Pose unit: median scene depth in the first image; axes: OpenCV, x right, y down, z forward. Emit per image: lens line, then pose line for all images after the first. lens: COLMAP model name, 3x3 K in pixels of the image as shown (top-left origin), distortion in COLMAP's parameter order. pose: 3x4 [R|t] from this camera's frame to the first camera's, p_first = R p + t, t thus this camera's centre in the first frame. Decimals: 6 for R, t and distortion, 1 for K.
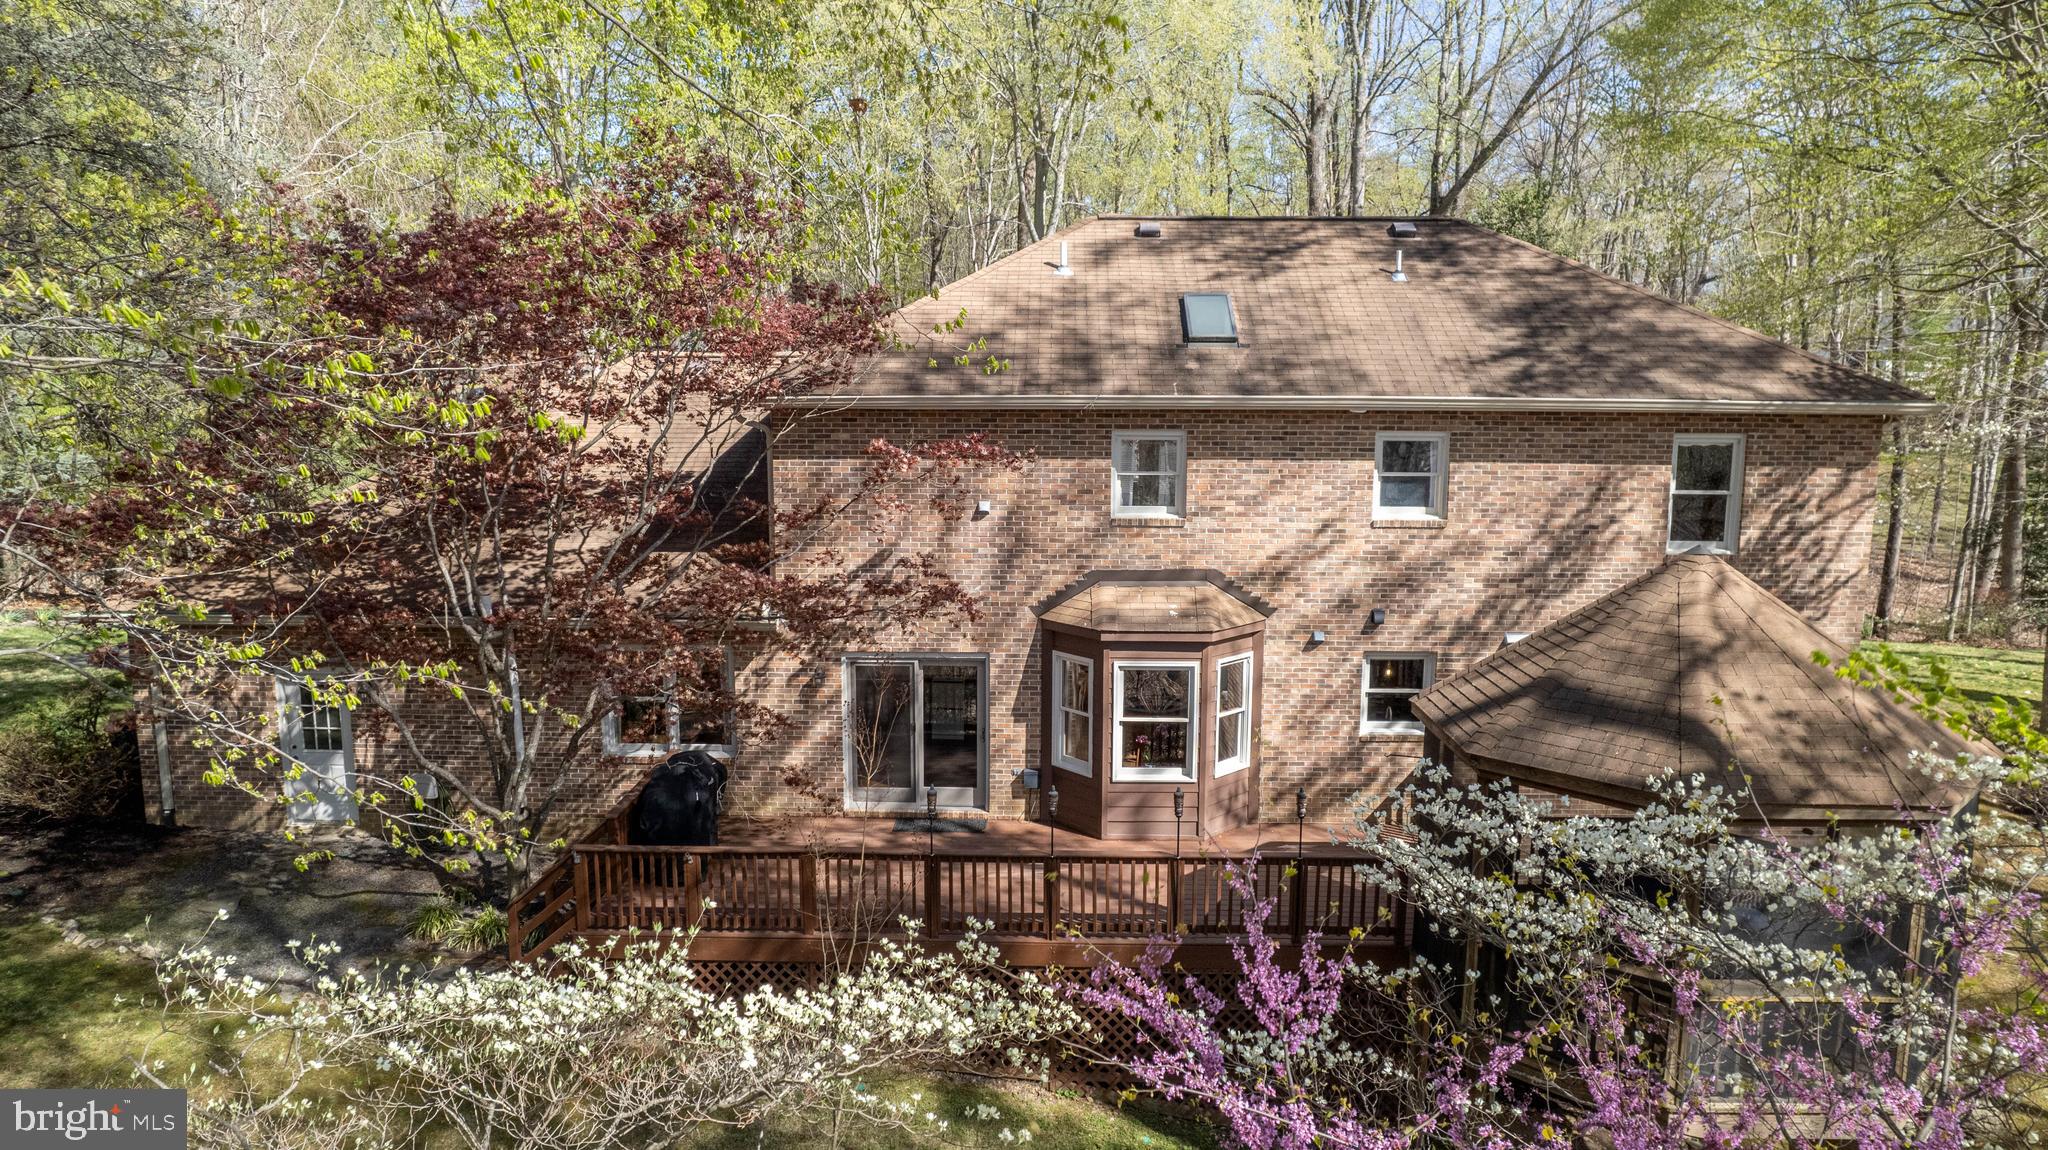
lens RADIAL K [[1340.1, 0, 1024.0], [0, 1340.1, 575.0], [0, 0, 1]] dist [0.003624, -0.000215]
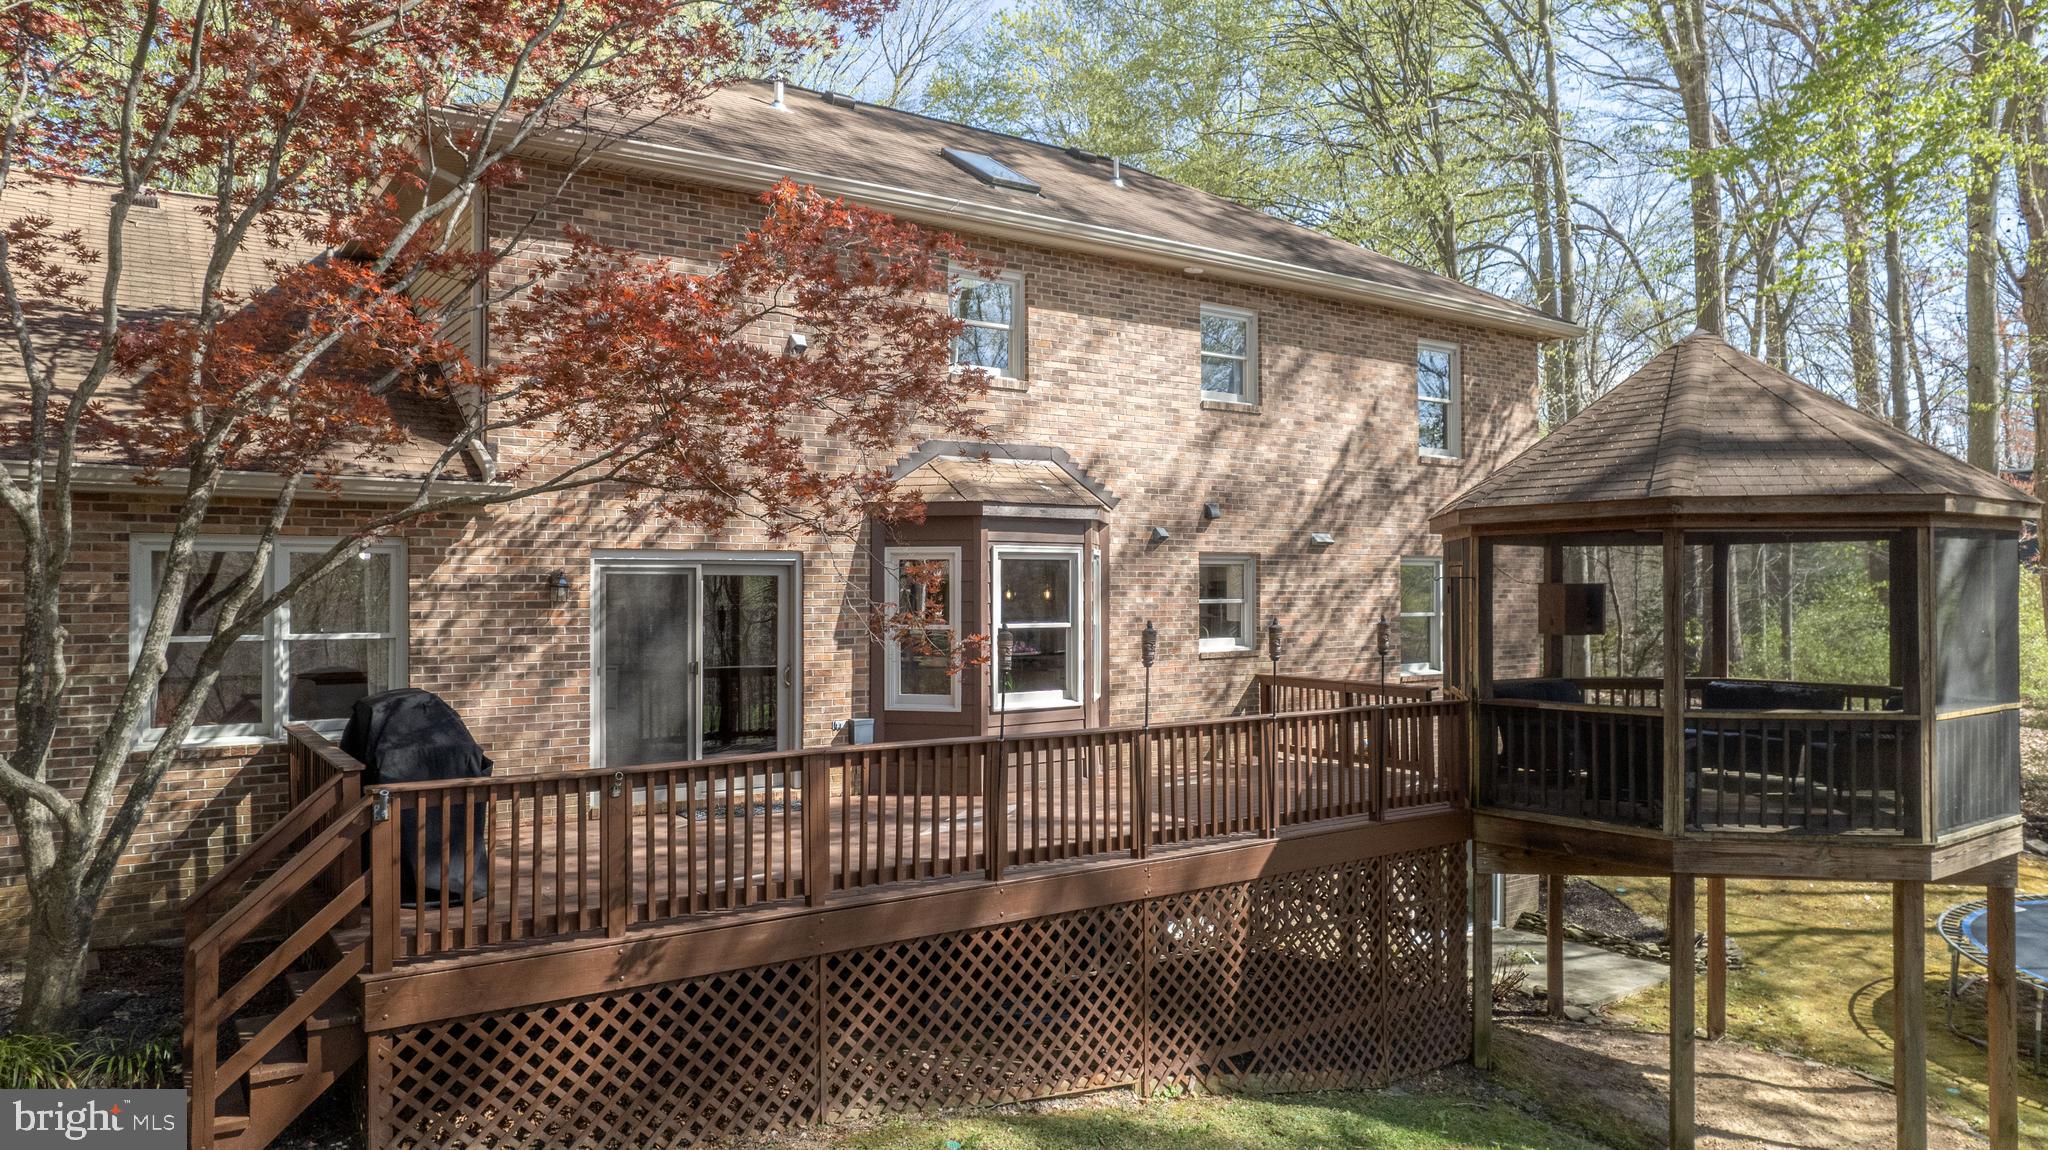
lens RADIAL K [[1340.1, 0, 1024.0], [0, 1340.1, 575.0], [0, 0, 1]] dist [0.003624, -0.000215]
pose [[0.816744, -0.004368, 0.576983, -0.345929], [0.092039, 0.988154, -0.122805, 0.171620], [-0.569612, 0.153406, 0.807471, 0.379416]]
